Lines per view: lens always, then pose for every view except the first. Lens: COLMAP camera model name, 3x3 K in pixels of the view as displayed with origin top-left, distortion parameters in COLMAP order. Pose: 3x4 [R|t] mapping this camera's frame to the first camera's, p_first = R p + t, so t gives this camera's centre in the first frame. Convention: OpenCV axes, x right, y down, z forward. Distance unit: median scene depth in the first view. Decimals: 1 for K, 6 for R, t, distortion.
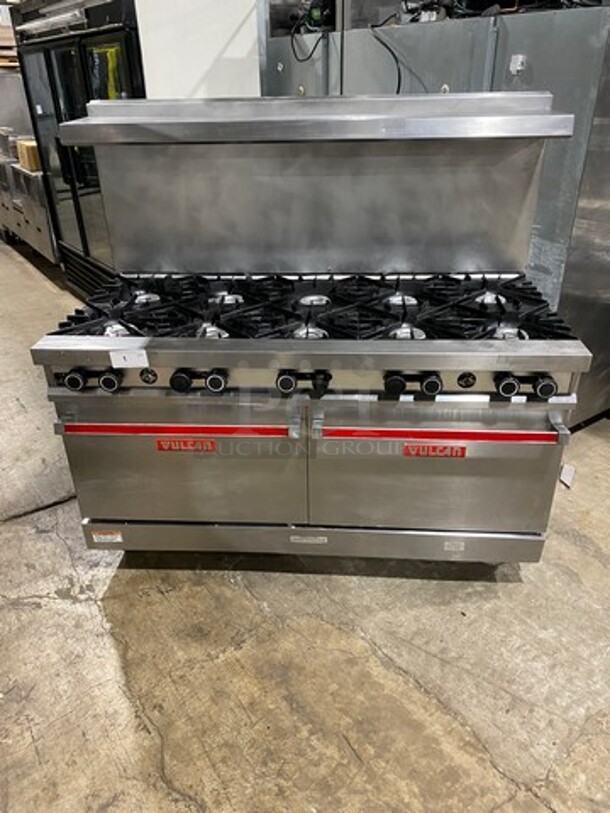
lens RADIAL K [[615.7, 0, 305.0], [0, 615.7, 406.4], [0, 0, 1]] dist [0.013023, -0.008738]
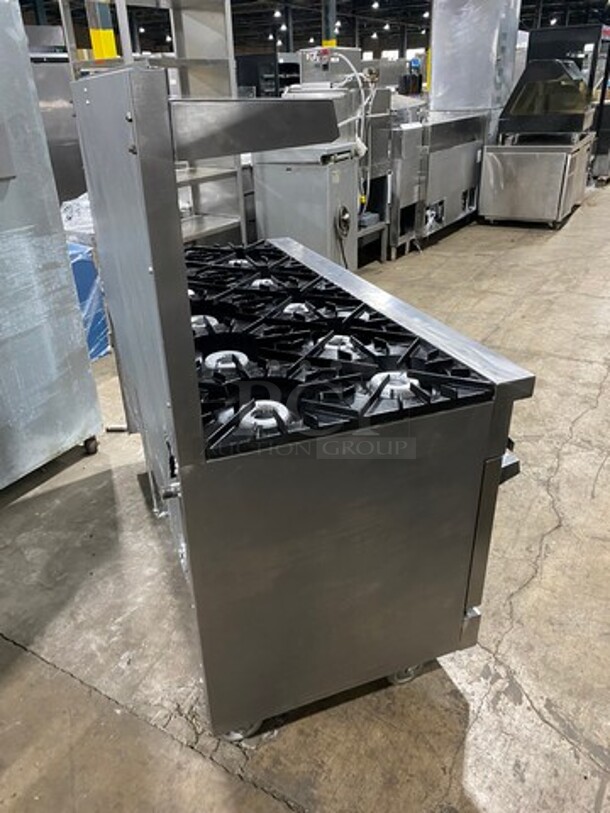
lens RADIAL K [[615.7, 0, 305.4], [0, 615.7, 406.9], [0, 0, 1]] dist [0.013023, -0.008738]
pose [[-0.425353, -0.380841, 0.820997, -0.785488], [0.454201, 0.694808, 0.557623, -0.499385], [-0.782800, 0.610084, -0.122560, 1.092124]]
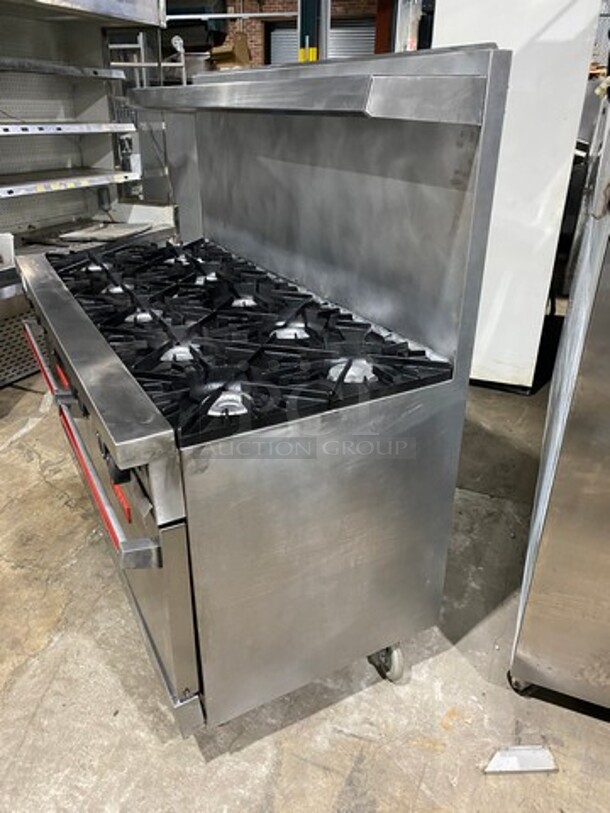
lens RADIAL K [[615.7, 0, 303.3], [0, 615.7, 407.6], [0, 0, 1]] dist [0.013023, -0.008738]
pose [[0.528149, 0.391972, -0.753270, 0.797923], [-0.413294, 0.893583, 0.175207, -0.238933], [0.741786, 0.218787, 0.633945, 0.577852]]
